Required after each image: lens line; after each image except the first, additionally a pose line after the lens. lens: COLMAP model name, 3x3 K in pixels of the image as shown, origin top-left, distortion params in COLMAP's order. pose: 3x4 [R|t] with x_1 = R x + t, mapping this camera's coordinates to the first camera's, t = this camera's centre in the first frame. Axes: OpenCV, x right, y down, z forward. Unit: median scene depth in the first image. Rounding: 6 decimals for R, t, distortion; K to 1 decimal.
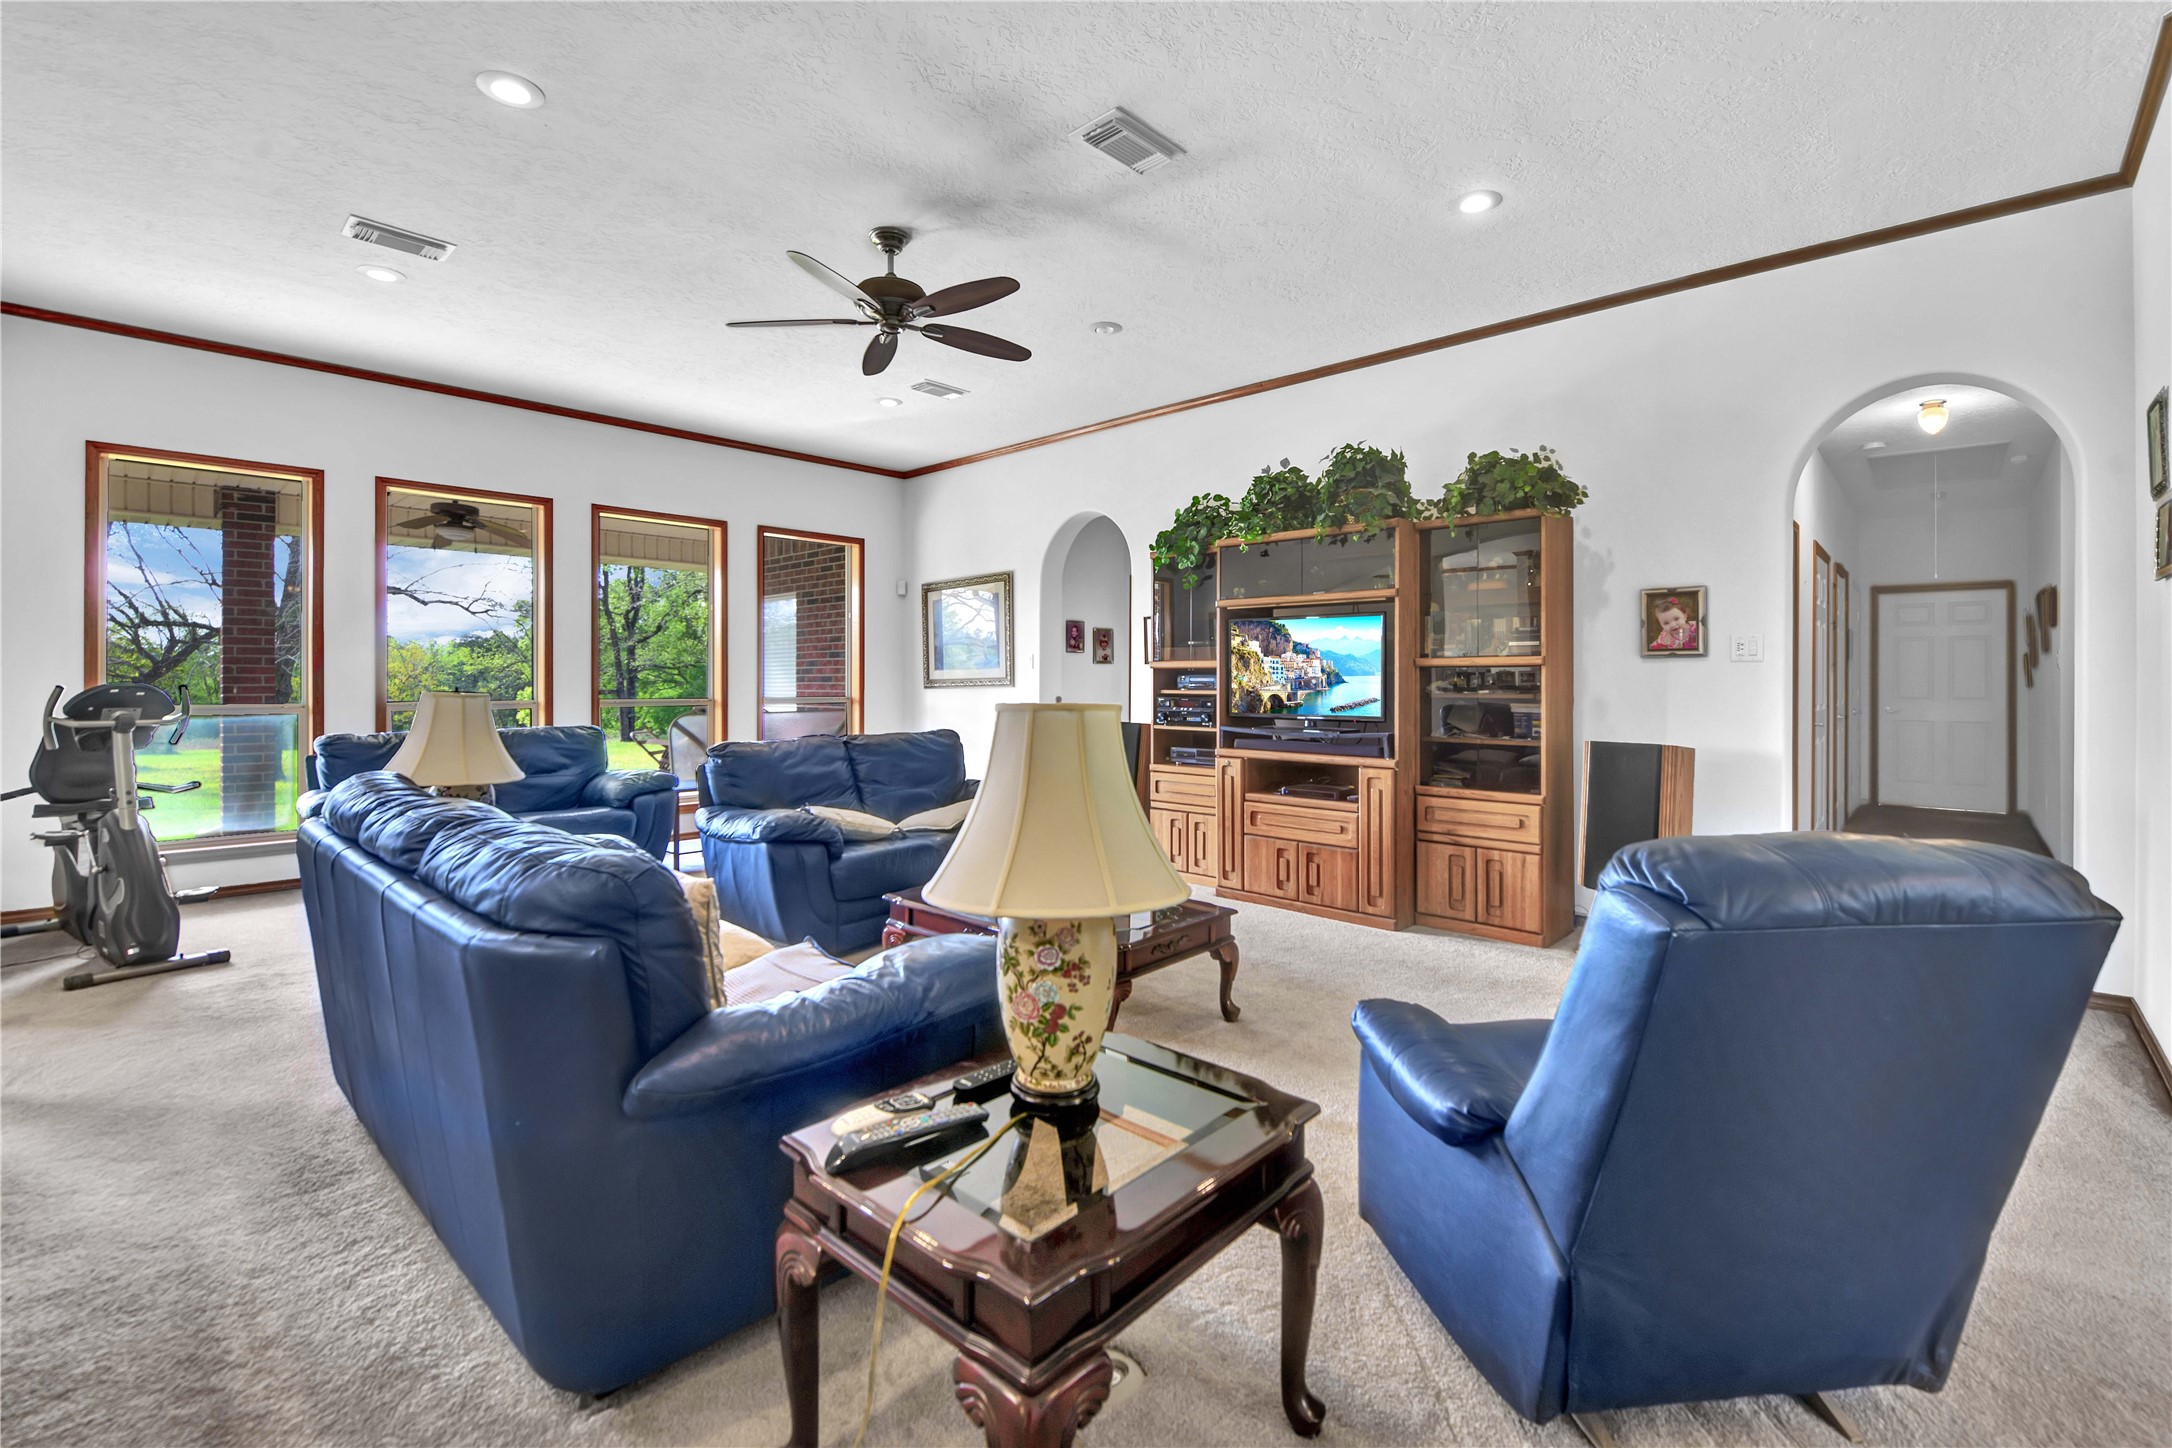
lens RADIAL K [[957.4, 0, 1086.1], [0, 957.4, 689.9], [0, 0, 1]] dist [0.000469, -0.000001]
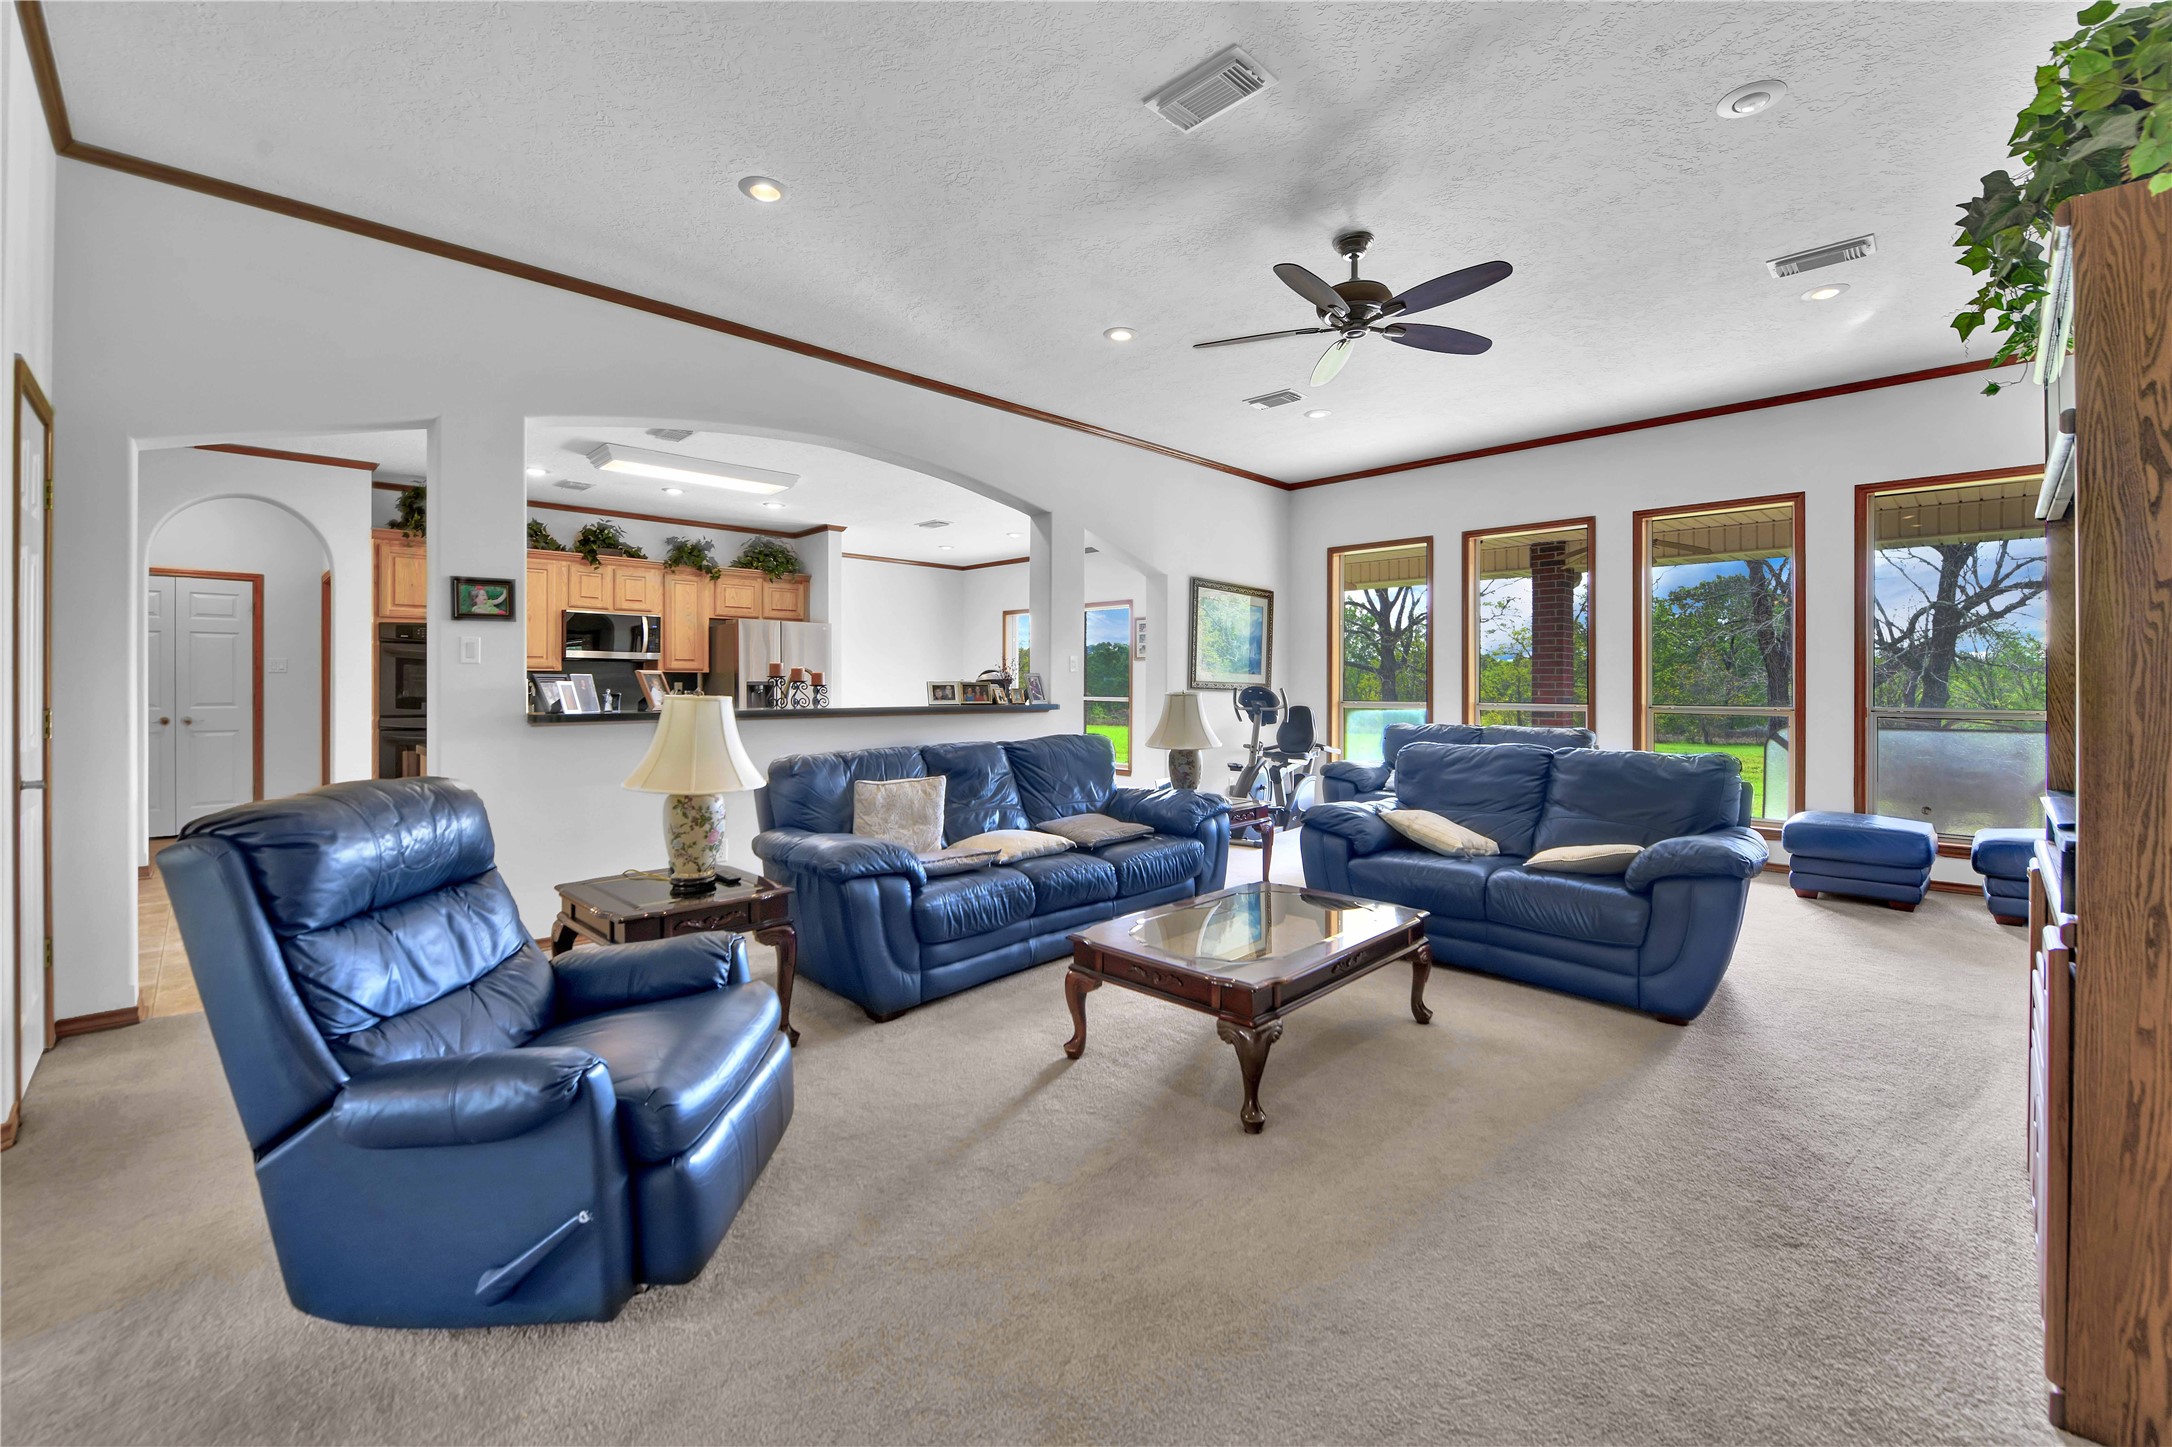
lens RADIAL K [[878.4, 0, 1095.2], [0, 878.4, 695.4], [0, 0, 1]] dist [-0.018949, 0.000004]
pose [[0.003721, 0.006437, -0.999972, 0.548520], [-0.003991, 0.999971, 0.006423, -0.002496], [0.999985, 0.003967, 0.003747, 0.562232]]
